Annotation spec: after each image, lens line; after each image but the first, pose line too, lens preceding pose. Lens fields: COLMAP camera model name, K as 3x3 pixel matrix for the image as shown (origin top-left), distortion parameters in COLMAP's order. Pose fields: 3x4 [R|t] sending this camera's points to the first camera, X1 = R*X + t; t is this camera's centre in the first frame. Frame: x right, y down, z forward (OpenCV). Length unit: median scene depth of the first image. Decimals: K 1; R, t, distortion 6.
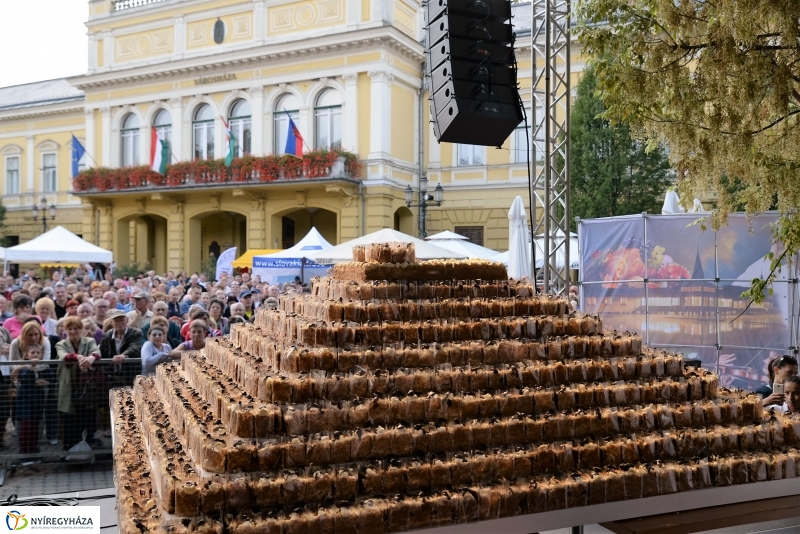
lens RADIAL K [[727.7, 0, 400.0], [0, 727.7, 267.0], [0, 0, 1]] dist [-0.030689, 0.011512]
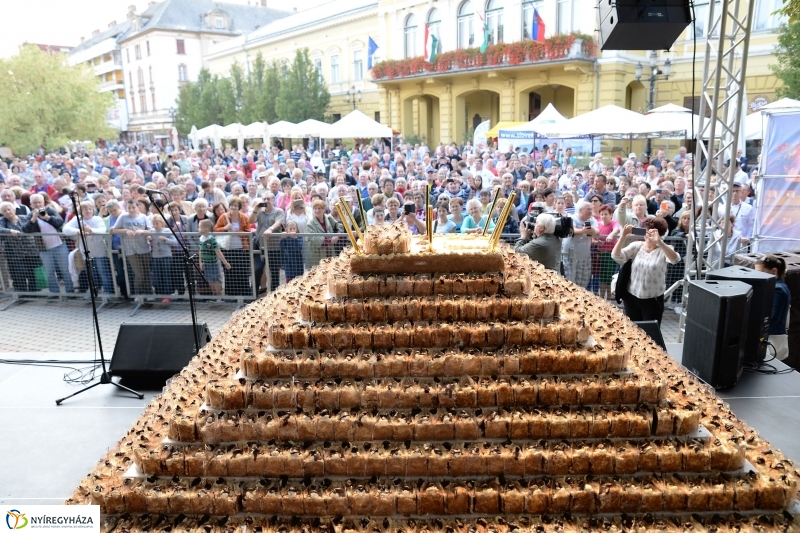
lens RADIAL K [[571.4, 0, 400.0], [0, 571.4, 266.5], [0, 0, 1]] dist [-0.126835, 0.113067]
pose [[0.919216, 0.070514, -0.387389, 0.024884], [0.023951, 0.972000, 0.233758, -0.013284], [0.393025, -0.224152, 0.891789, 0.020663]]
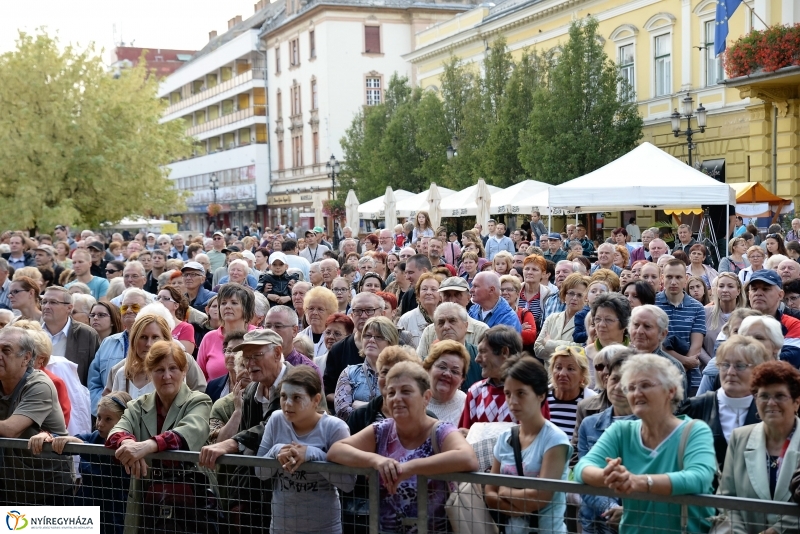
lens RADIAL K [[1211.3, 0, 400.8], [0, 1211.3, 266.8], [0, 0, 1]] dist [0.144932, 0.062150]
pose [[0.718567, 0.006378, -0.695429, 0.035768], [0.025781, 0.999026, 0.035801, 0.001120], [0.694980, -0.043654, 0.717703, 0.147083]]
